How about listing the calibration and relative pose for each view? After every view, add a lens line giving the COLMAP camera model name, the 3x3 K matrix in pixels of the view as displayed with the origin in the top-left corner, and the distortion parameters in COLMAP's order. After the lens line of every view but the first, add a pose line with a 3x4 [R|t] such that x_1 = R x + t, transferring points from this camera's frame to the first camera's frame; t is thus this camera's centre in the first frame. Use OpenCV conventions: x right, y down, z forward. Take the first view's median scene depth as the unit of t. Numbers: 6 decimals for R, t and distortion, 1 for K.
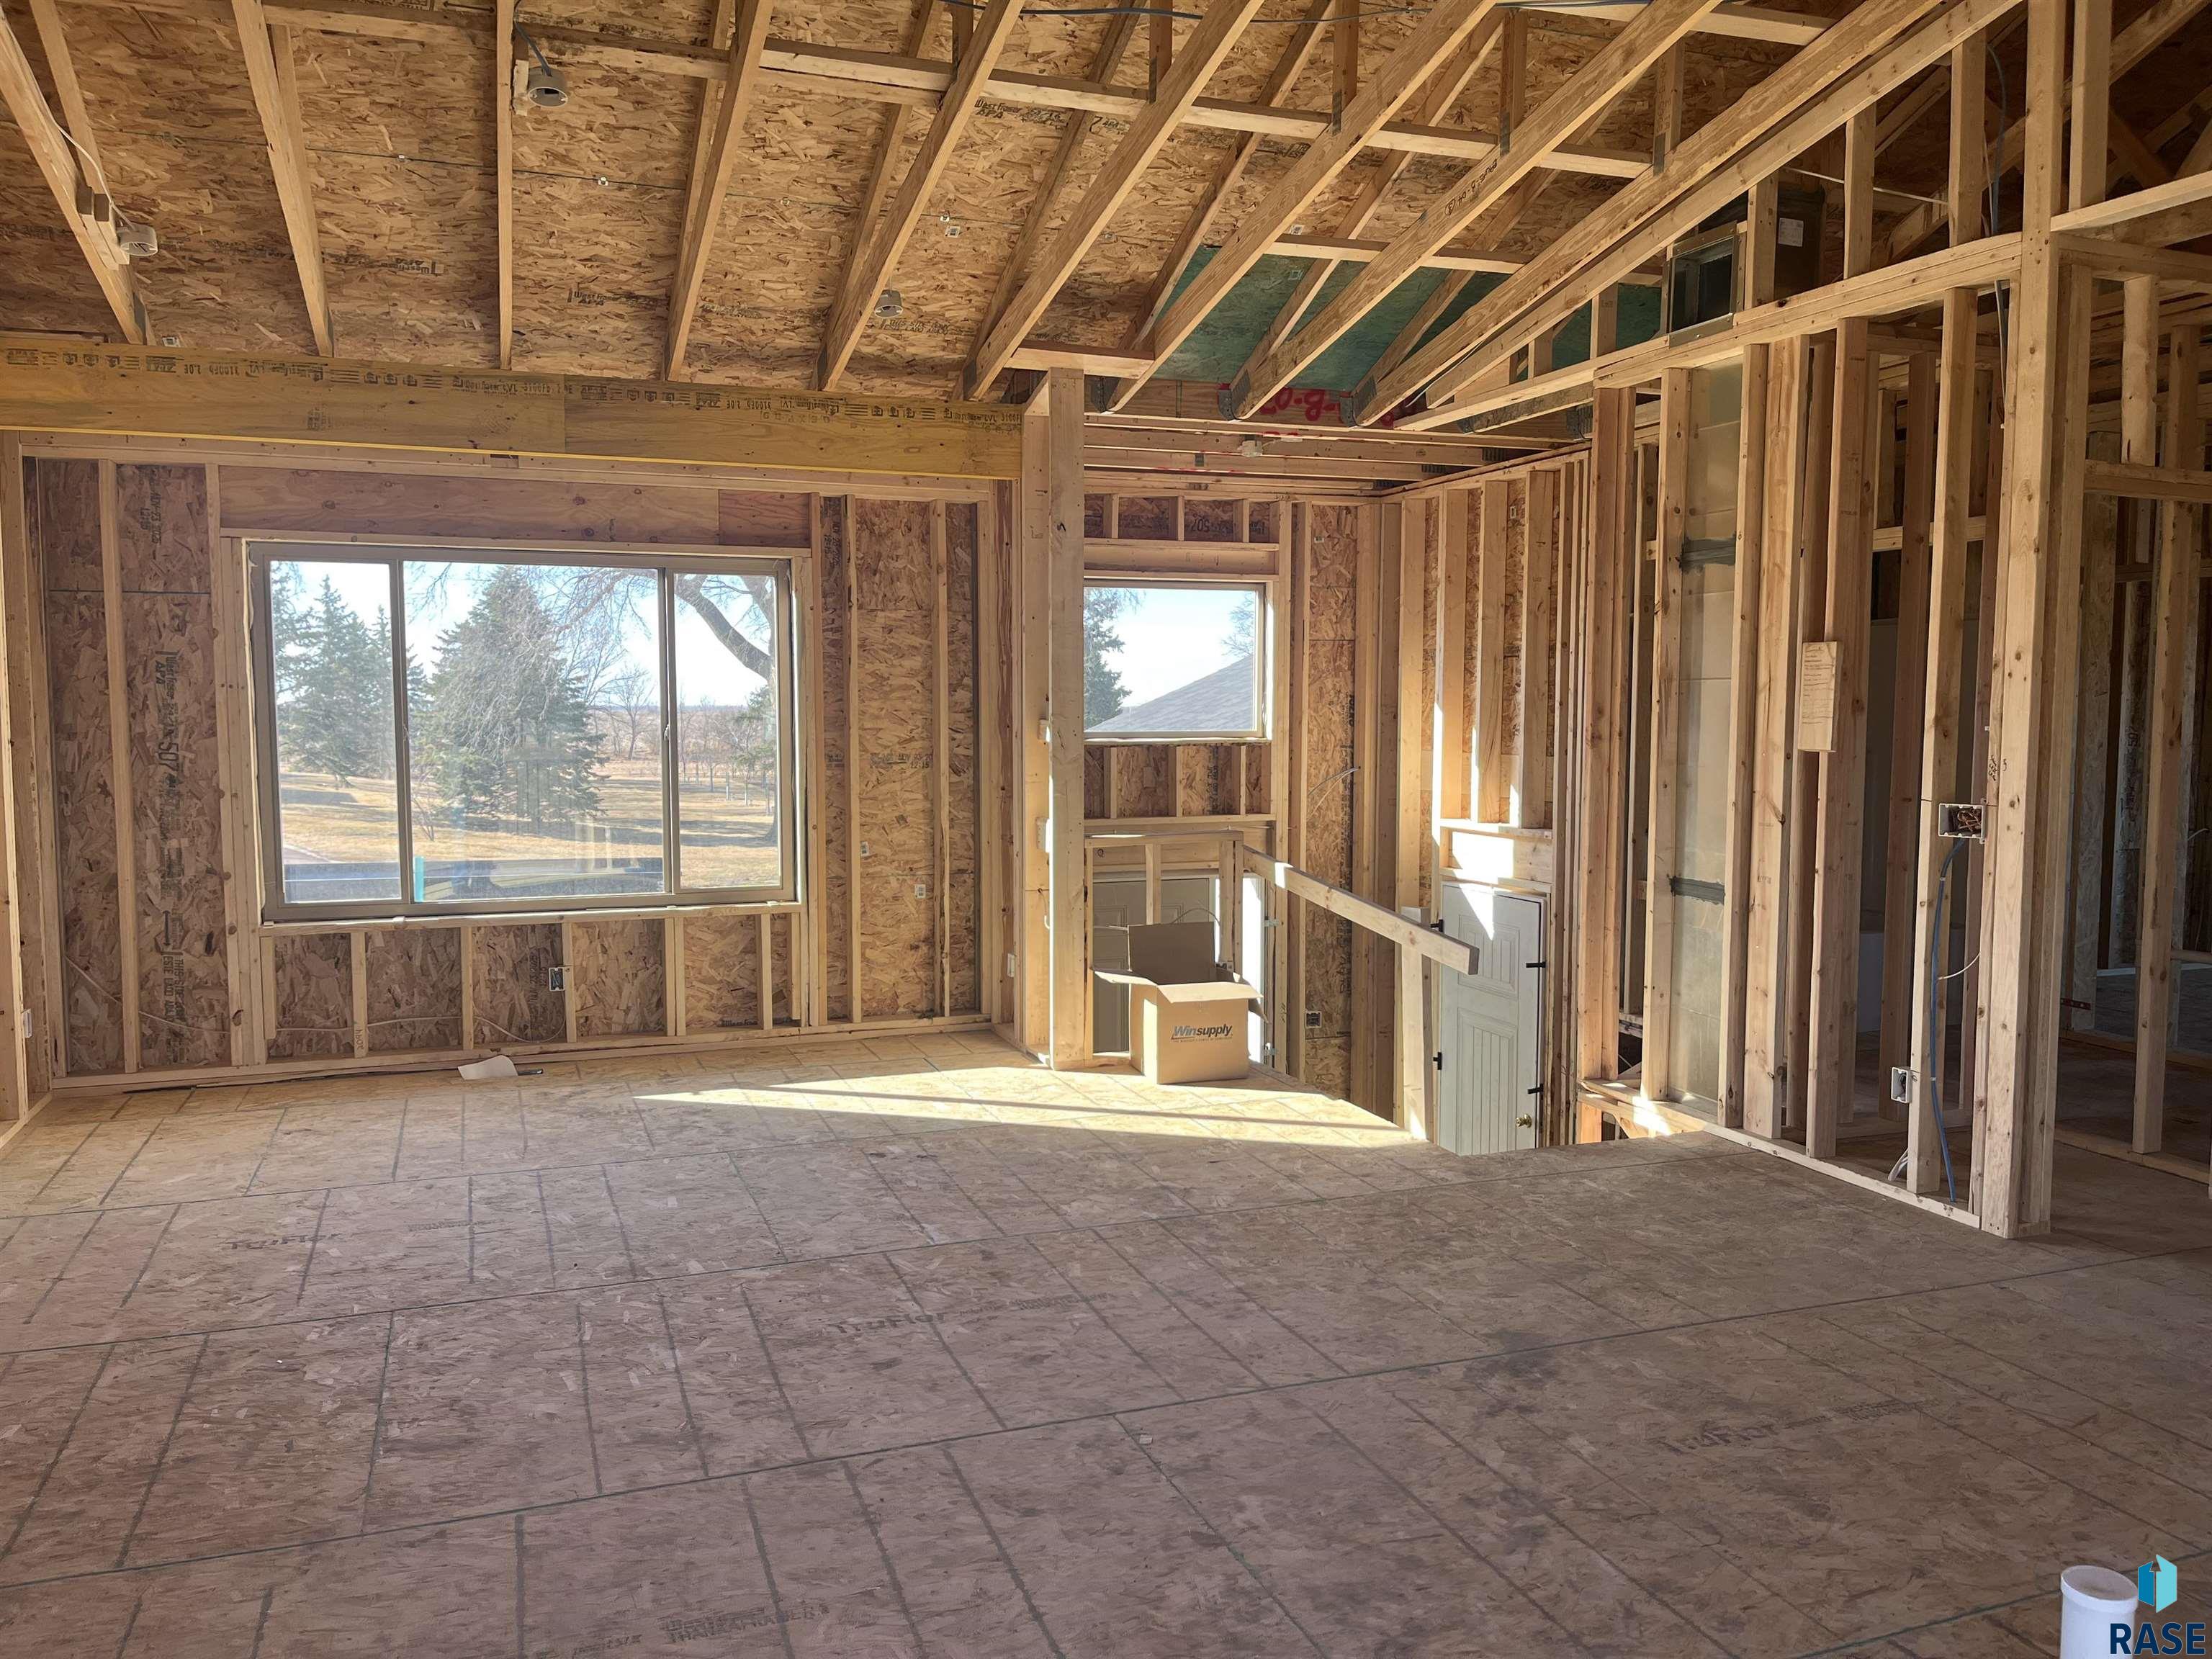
lens RADIAL K [[1654.7, 0, 1094.9], [0, 1654.7, 835.9], [0, 0, 1]] dist [0.067970, -0.087377]
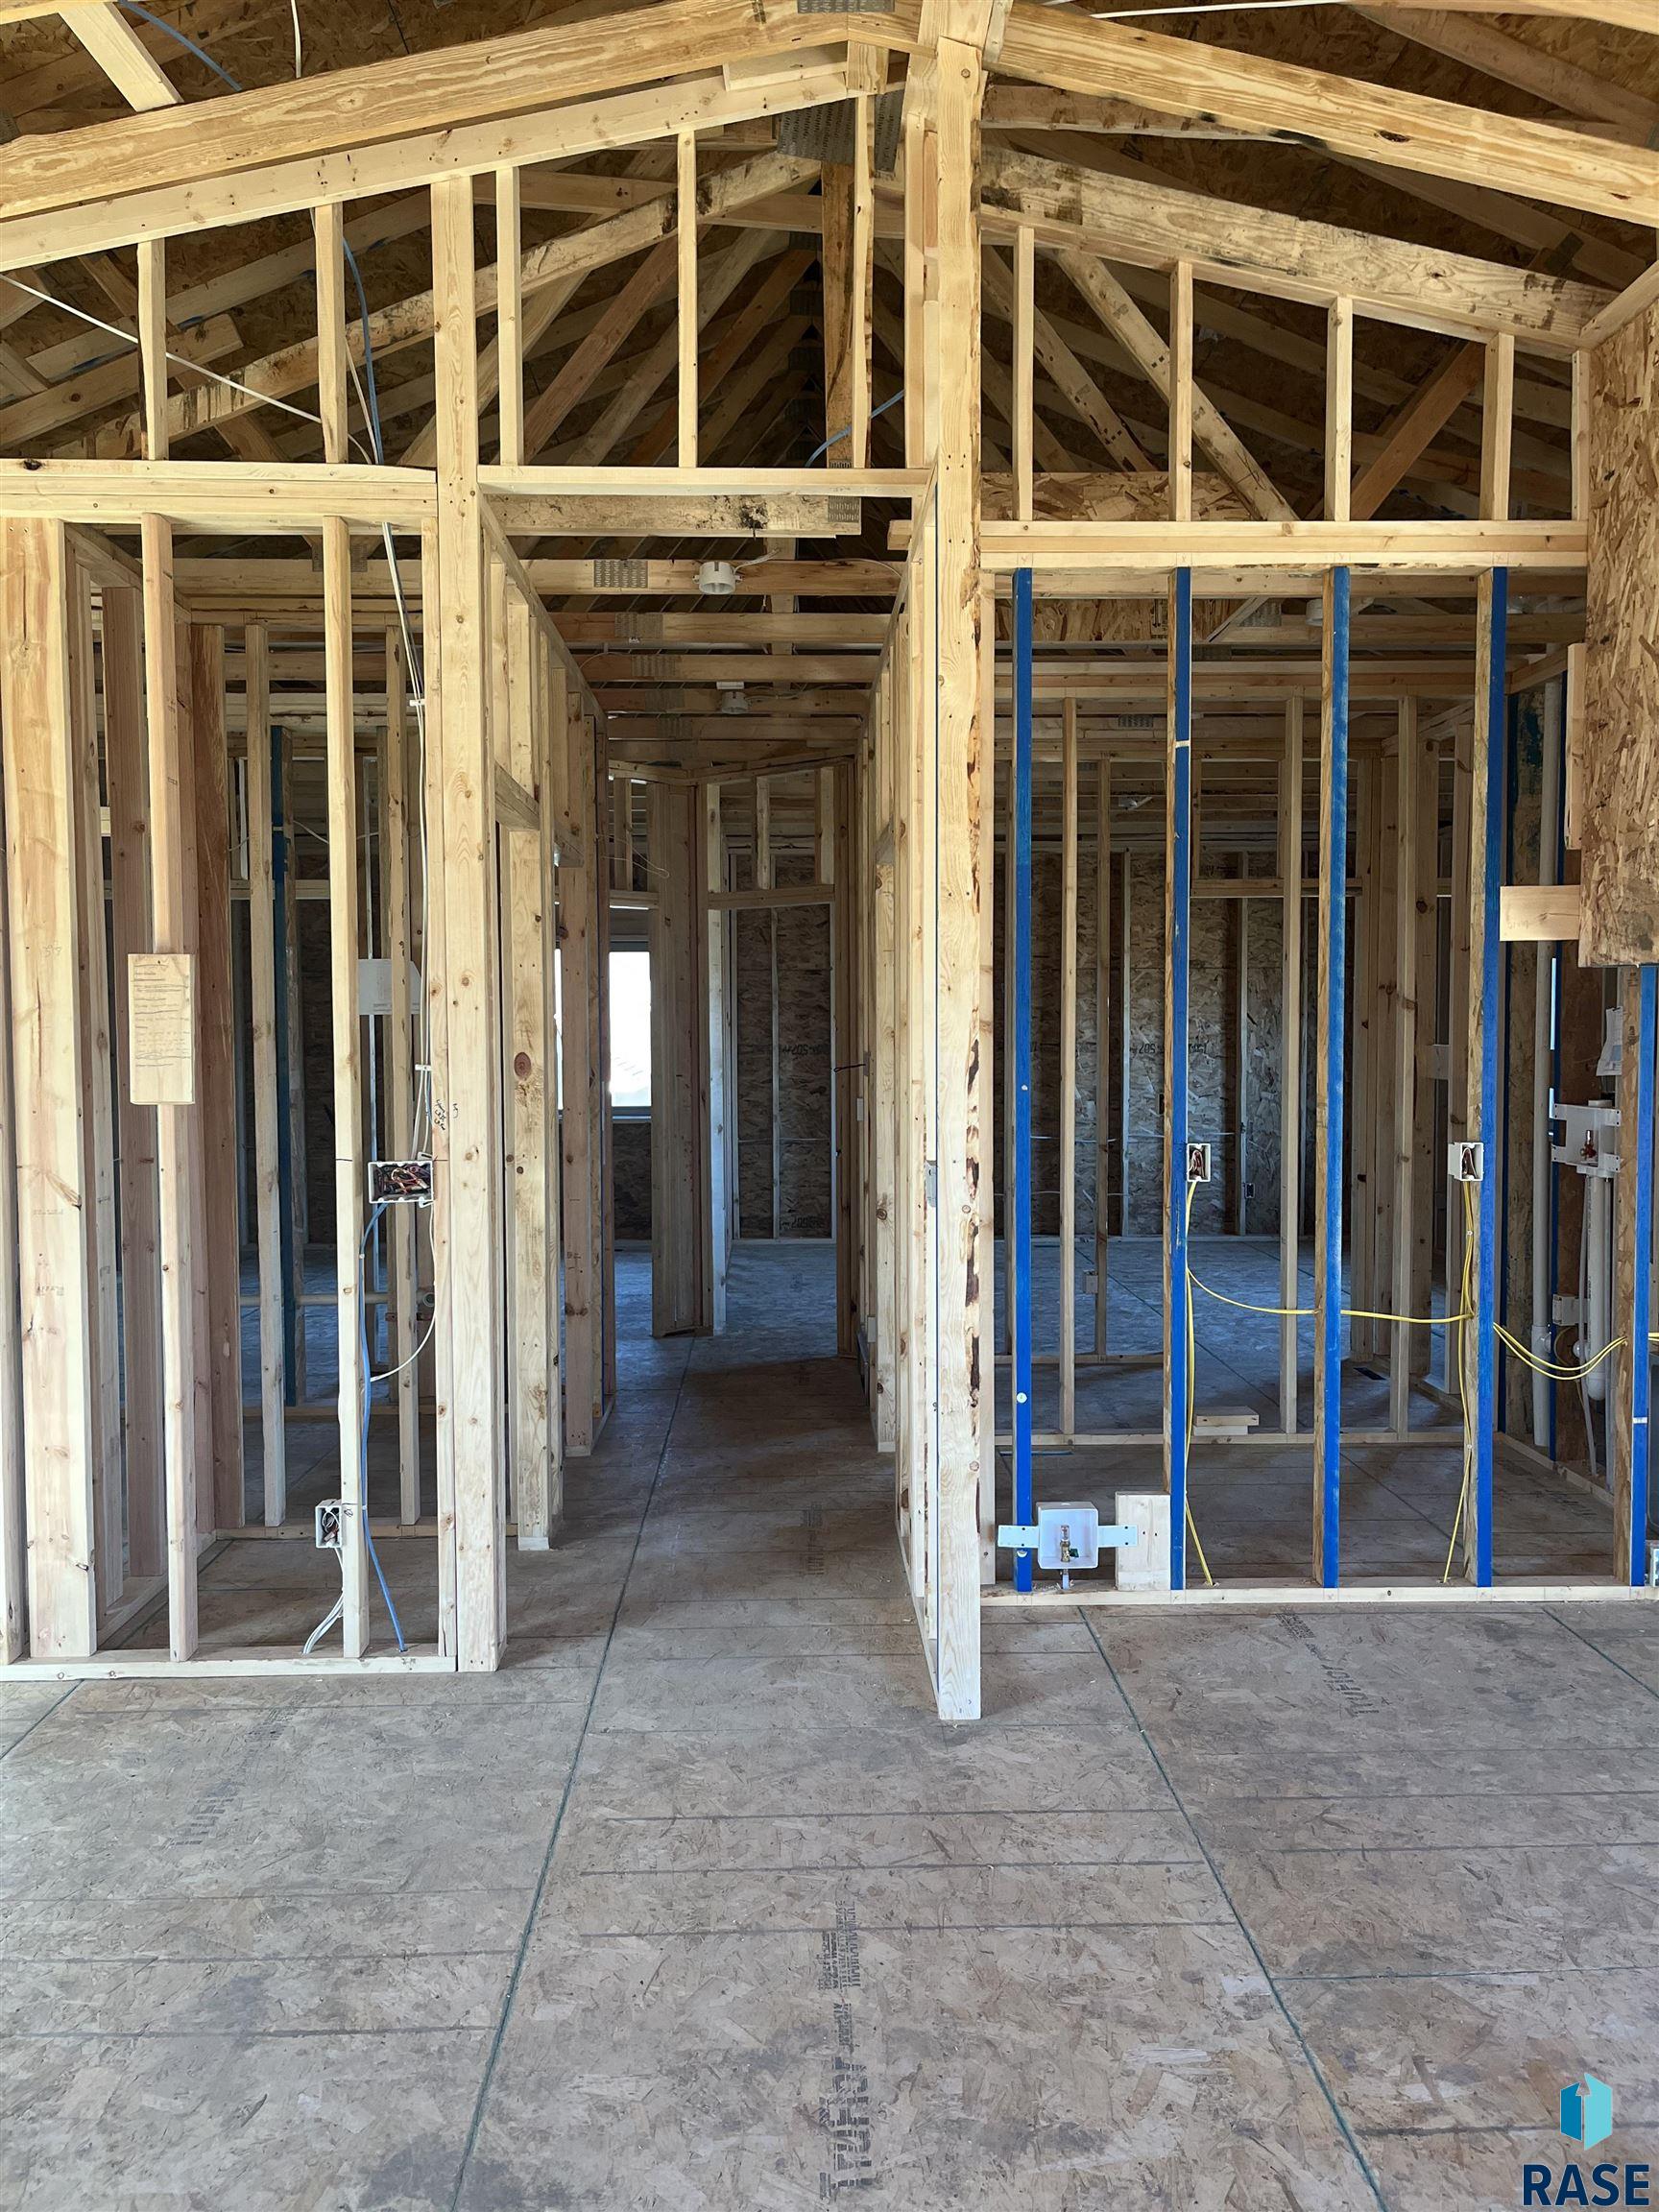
lens RADIAL K [[1654.7, 0, 816.8], [0, 1654.7, 1107.1], [0, 0, 1]] dist [0.067970, -0.087377]
pose [[0.312290, -0.050926, 0.948621, -0.156659], [0.081334, 0.996329, 0.026711, -0.043010], [-0.946499, 0.068813, 0.315286, 0.474109]]
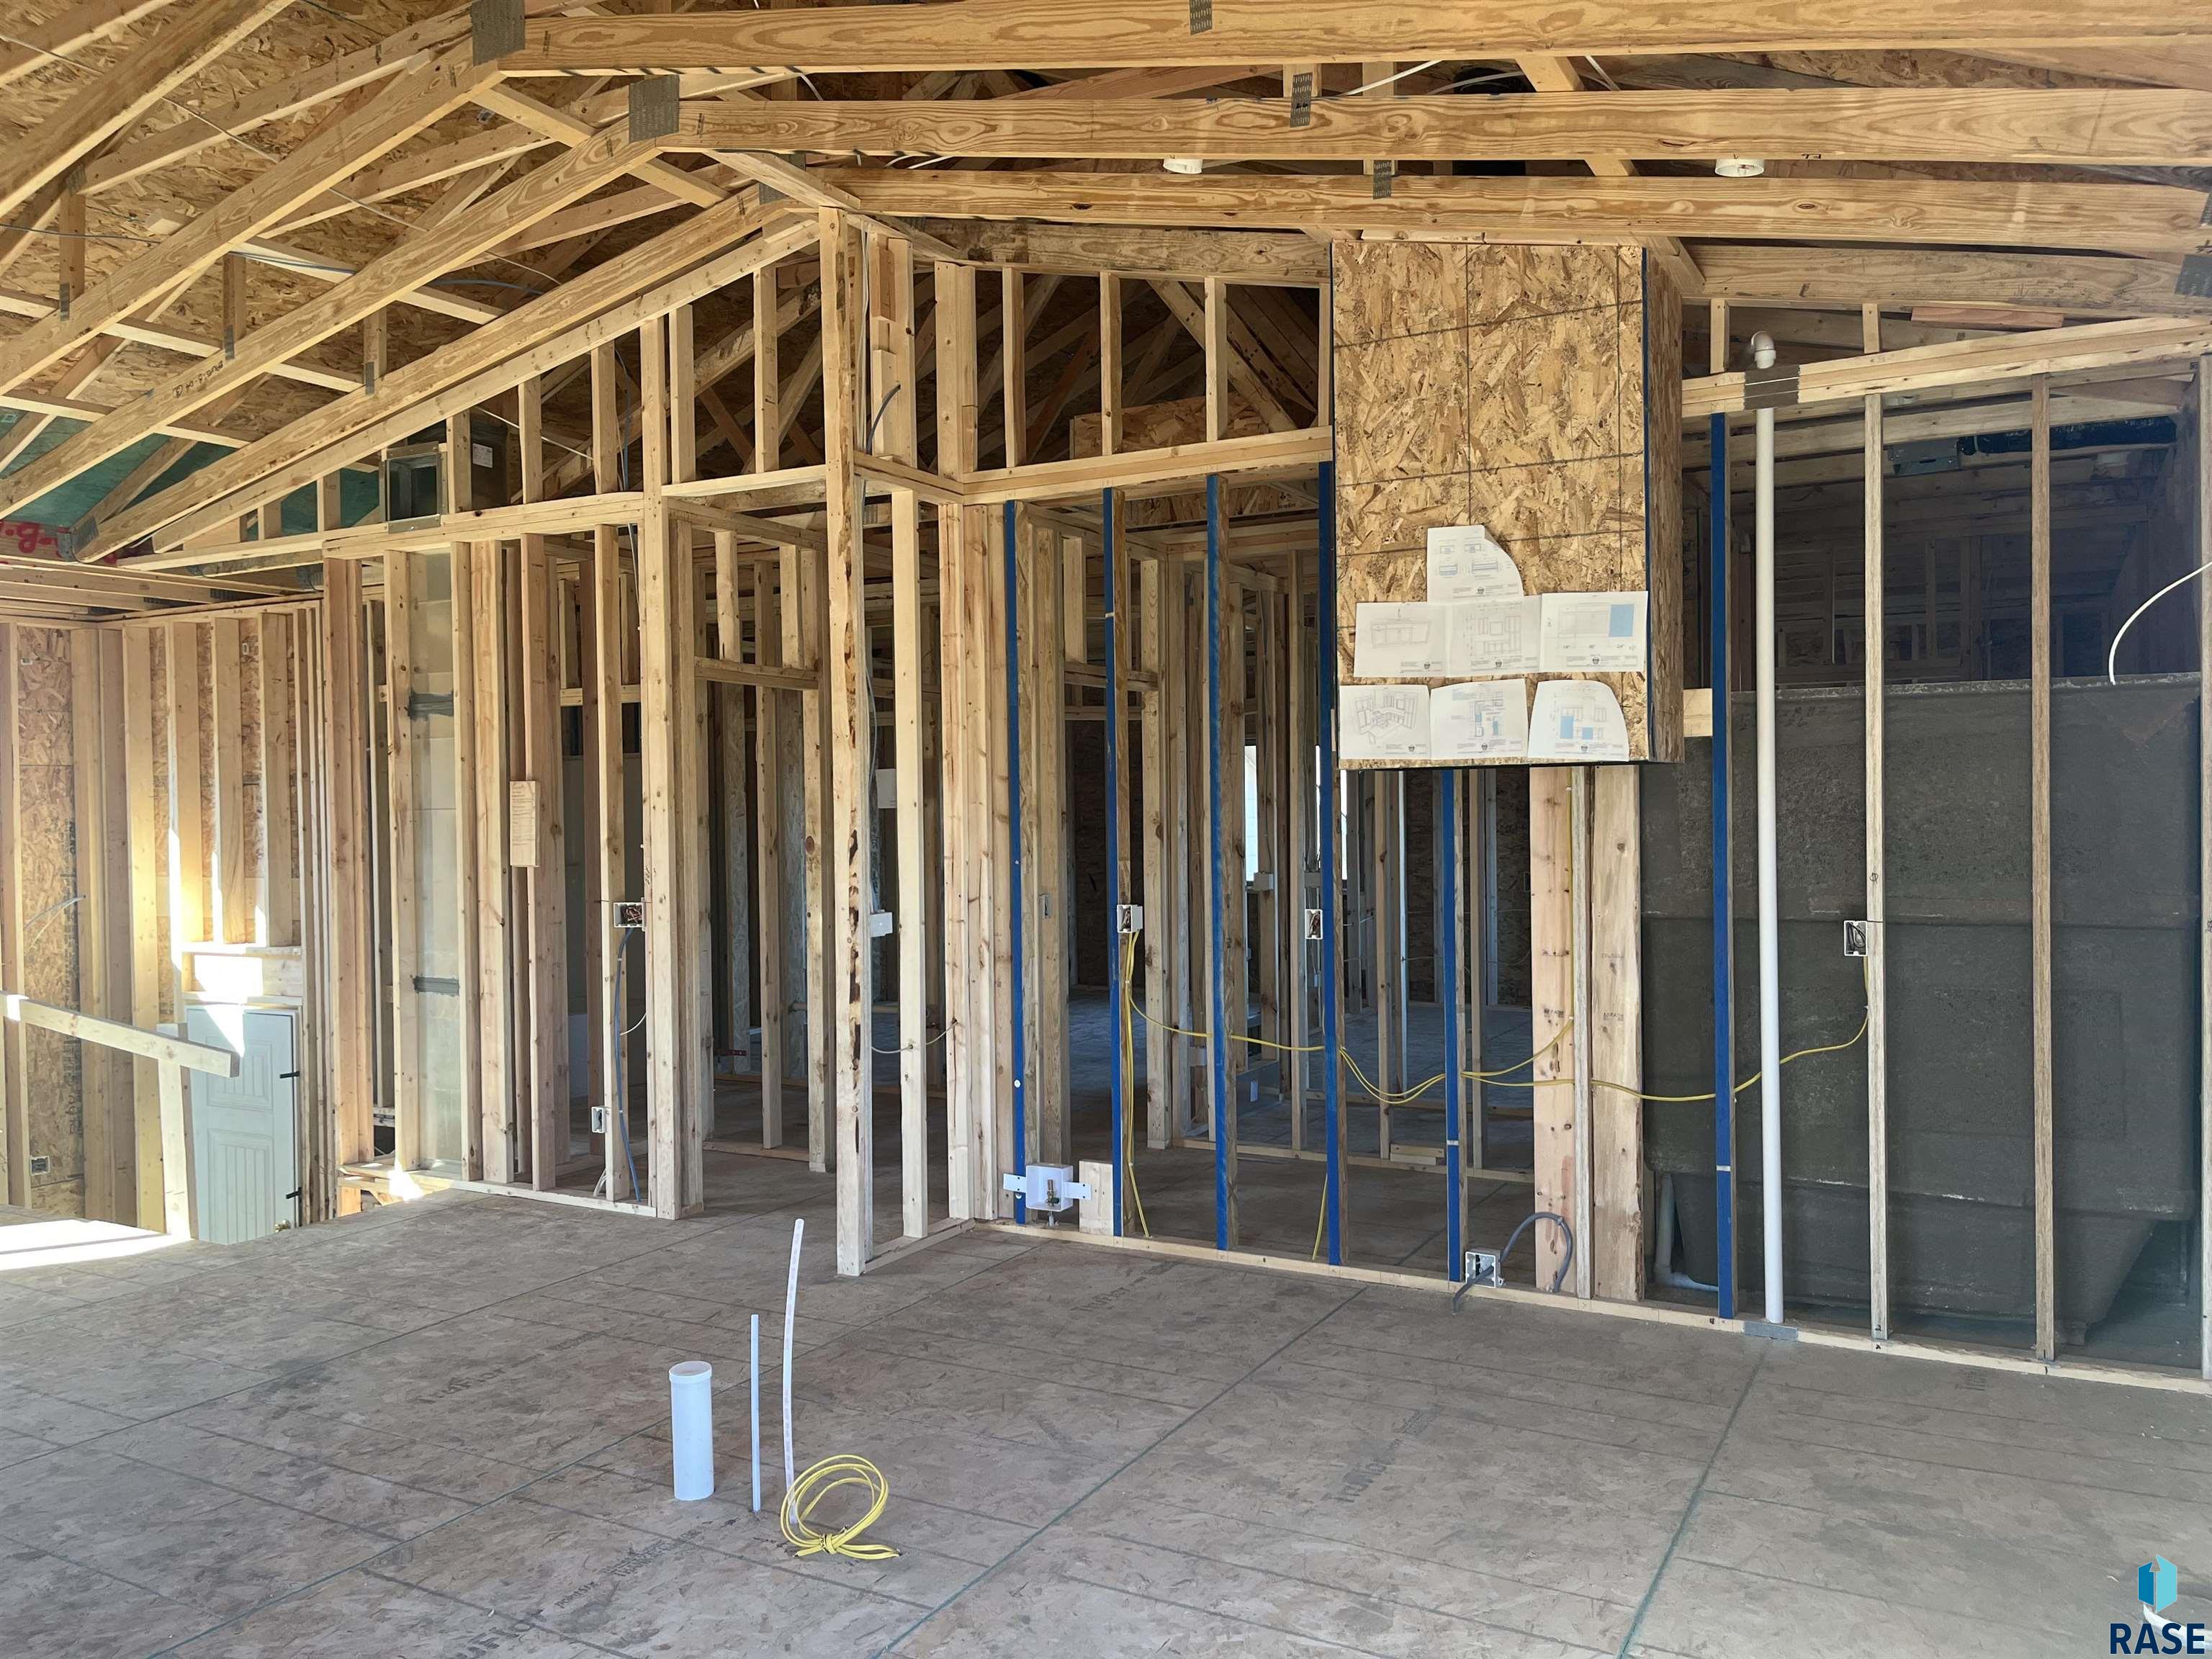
lens RADIAL K [[1654.7, 0, 1094.9], [0, 1654.7, 835.9], [0, 0, 1]] dist [0.067970, -0.087377]
pose [[0.752928, -0.021639, 0.657747, -0.070196], [0.066465, 0.996849, -0.043288, 0.008998], [-0.654738, 0.076310, 0.751994, -0.223998]]
